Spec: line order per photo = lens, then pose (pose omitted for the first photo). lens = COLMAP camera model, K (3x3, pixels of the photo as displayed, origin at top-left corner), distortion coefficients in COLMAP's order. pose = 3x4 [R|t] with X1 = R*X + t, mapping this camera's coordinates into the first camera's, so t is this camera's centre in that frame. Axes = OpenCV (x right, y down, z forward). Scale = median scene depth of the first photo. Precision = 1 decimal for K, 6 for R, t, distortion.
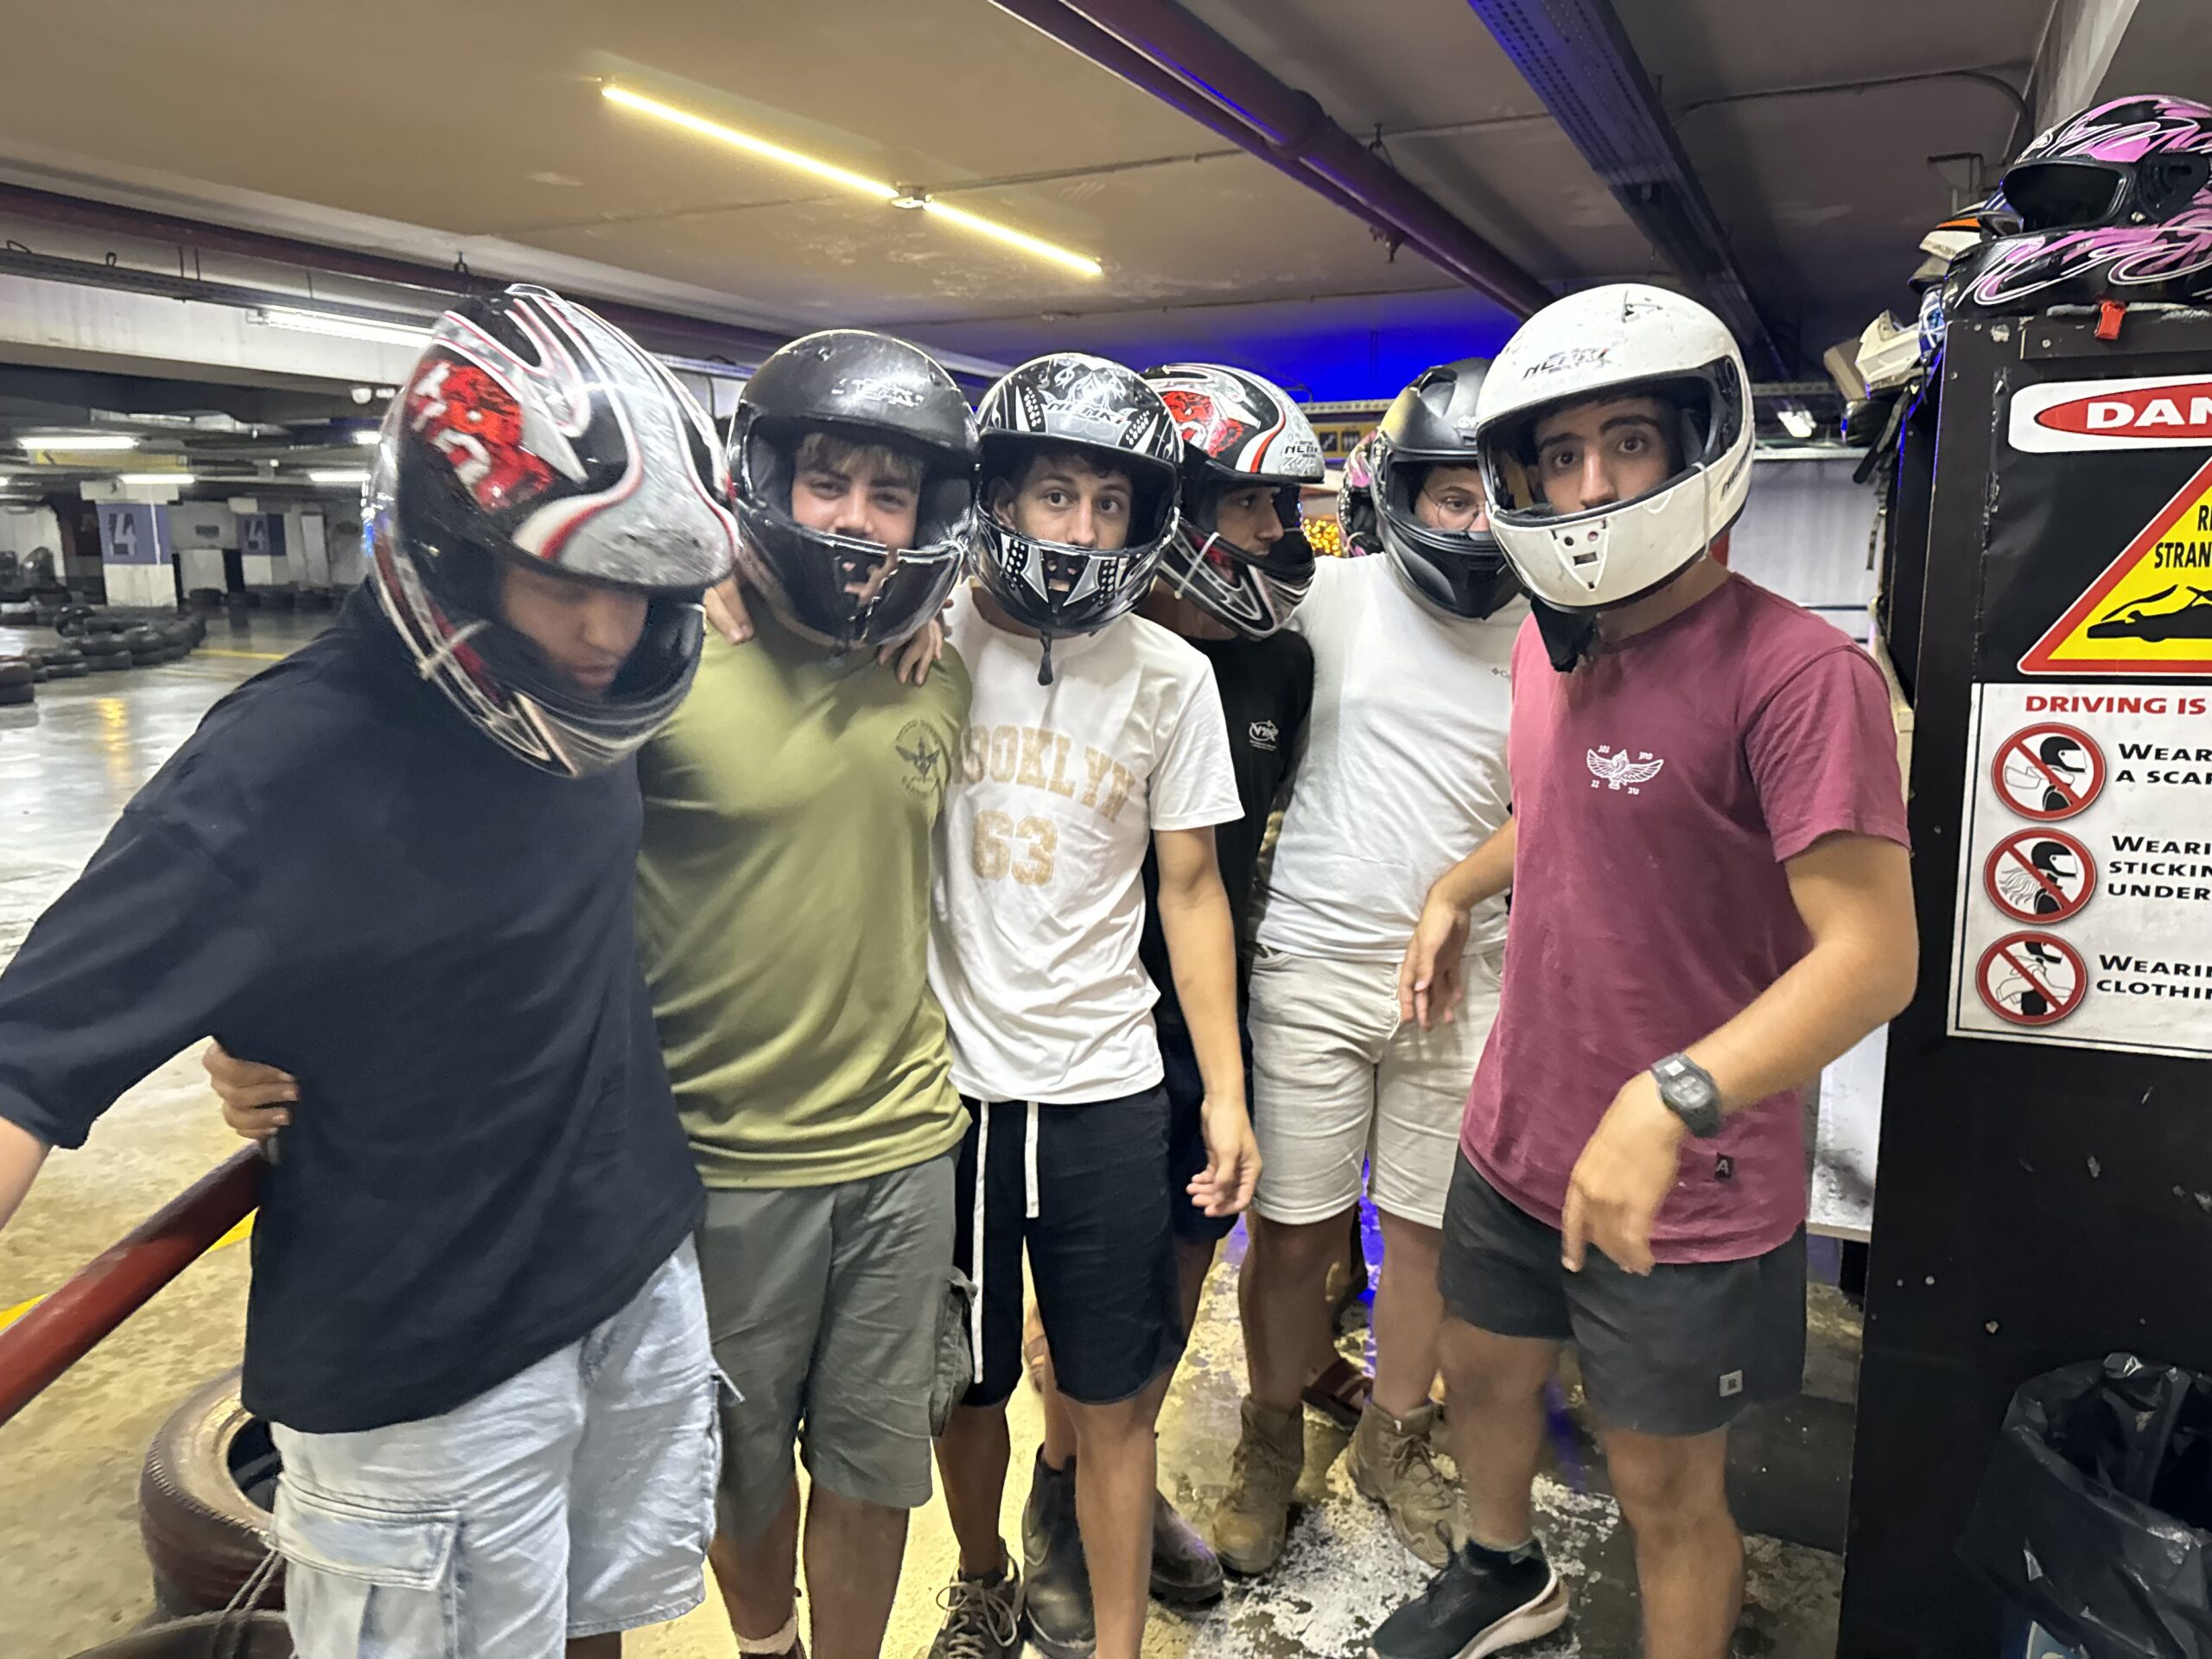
lens RADIAL K [[1559.8, 0, 1099.7], [0, 1559.8, 837.3], [0, 0, 1]] dist [0.048656, -0.051896]
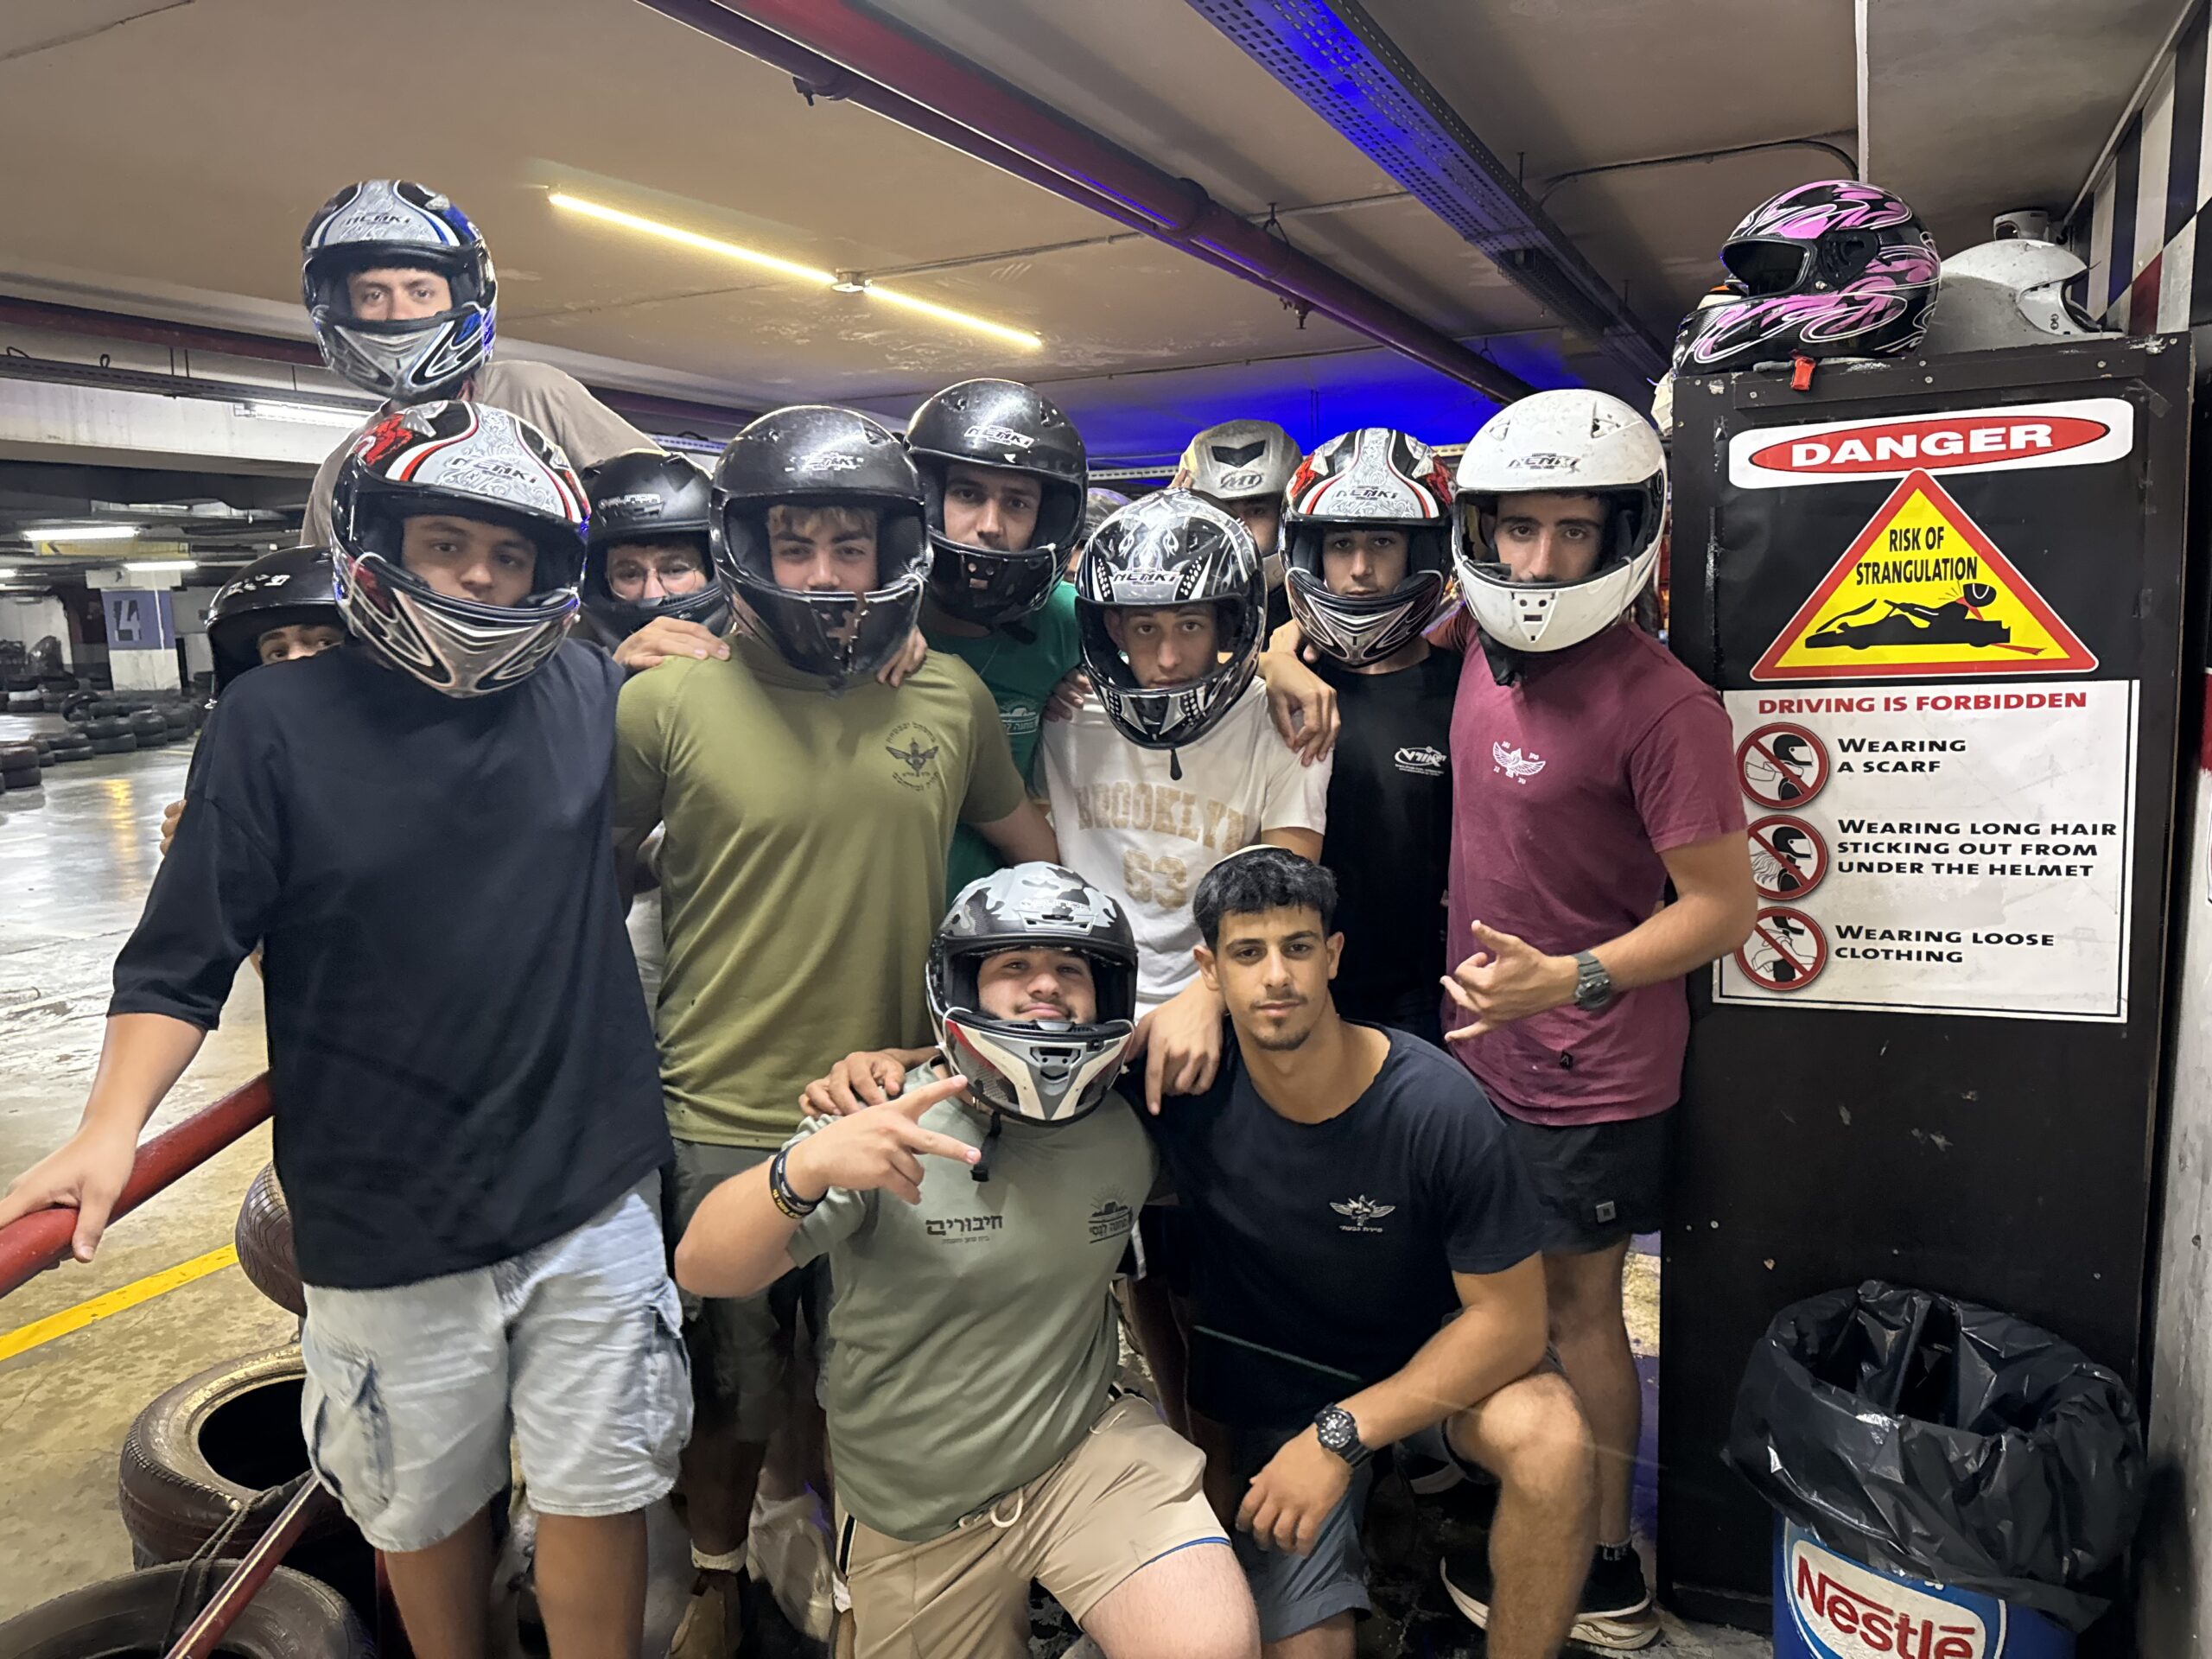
lens RADIAL K [[1559.8, 0, 1098.7], [0, 1559.8, 838.0], [0, 0, 1]] dist [0.048656, -0.051896]
pose [[0.999582, -0.028537, -0.004530, 0.102837], [0.028354, 0.998935, -0.036400, 0.035147], [0.005564, 0.036257, 0.999327, -0.127600]]
